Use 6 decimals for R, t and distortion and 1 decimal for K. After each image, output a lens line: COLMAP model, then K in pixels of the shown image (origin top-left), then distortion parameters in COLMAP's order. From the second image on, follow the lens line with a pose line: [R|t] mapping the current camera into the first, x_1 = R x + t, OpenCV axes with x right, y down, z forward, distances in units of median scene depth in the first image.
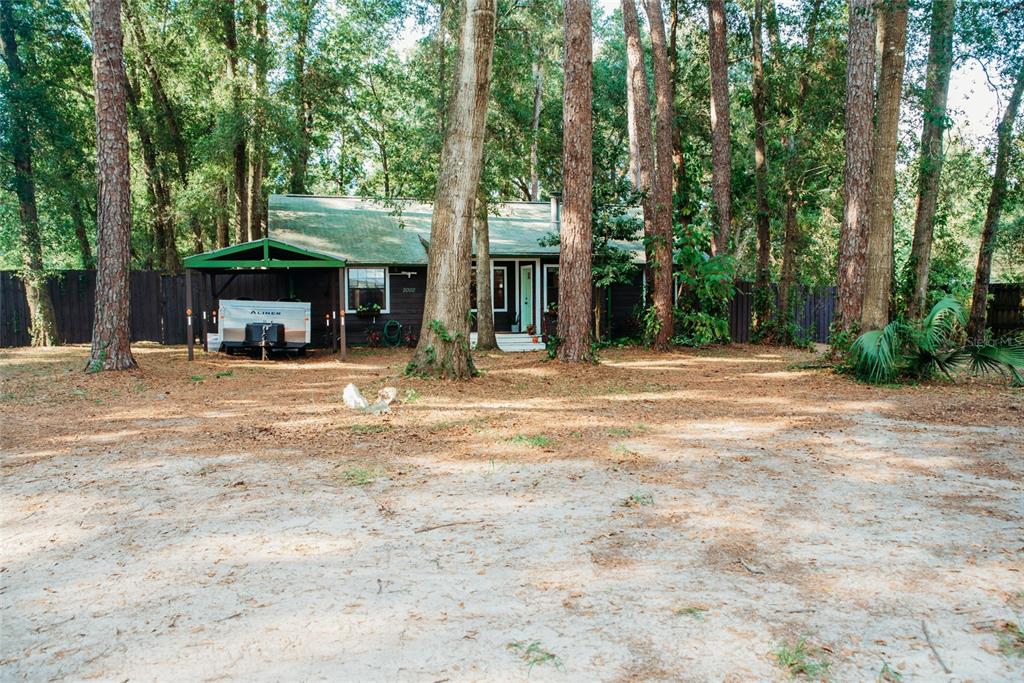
lens RADIAL K [[724.7, 0, 512.0], [0, 724.7, 341.5], [0, 0, 1]] dist [-0.125671, 0.087311]
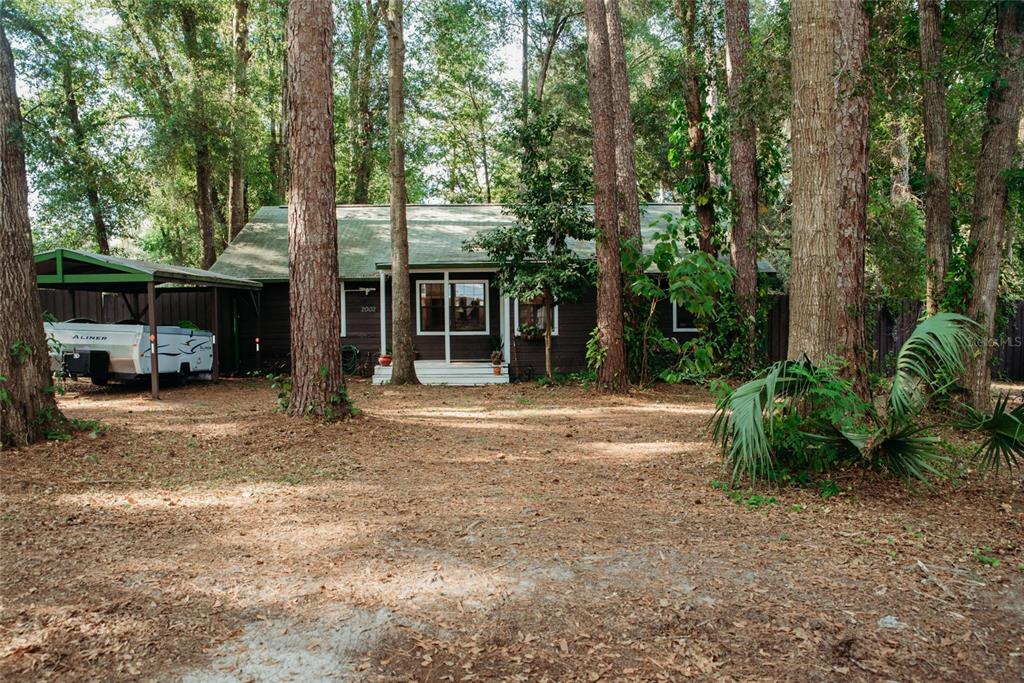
lens RADIAL K [[720.1, 0, 532.4], [0, 720.1, 356.5], [0, 0, 1]] dist [-0.135664, 0.101829]
pose [[0.965524, 0.010078, -0.260118, 0.268185], [-0.012091, 0.999908, -0.006138, -0.013452], [0.260033, 0.009071, 0.965557, 0.247676]]
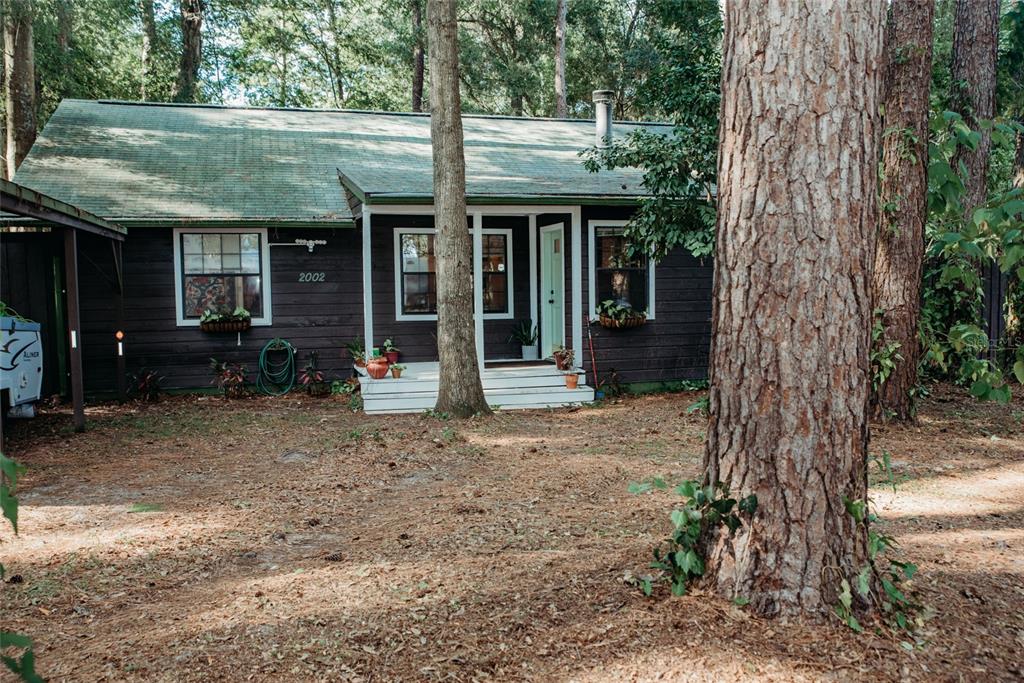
lens RADIAL K [[844.8, 0, 512.0], [0, 844.8, 341.5], [0, 0, 1]] dist [-0.082980, 0.108139]
pose [[0.999714, -0.006371, -0.023038, 0.005905], [0.006414, 0.999978, 0.001814, -0.028487], [0.023026, -0.001961, 0.999733, 0.445420]]
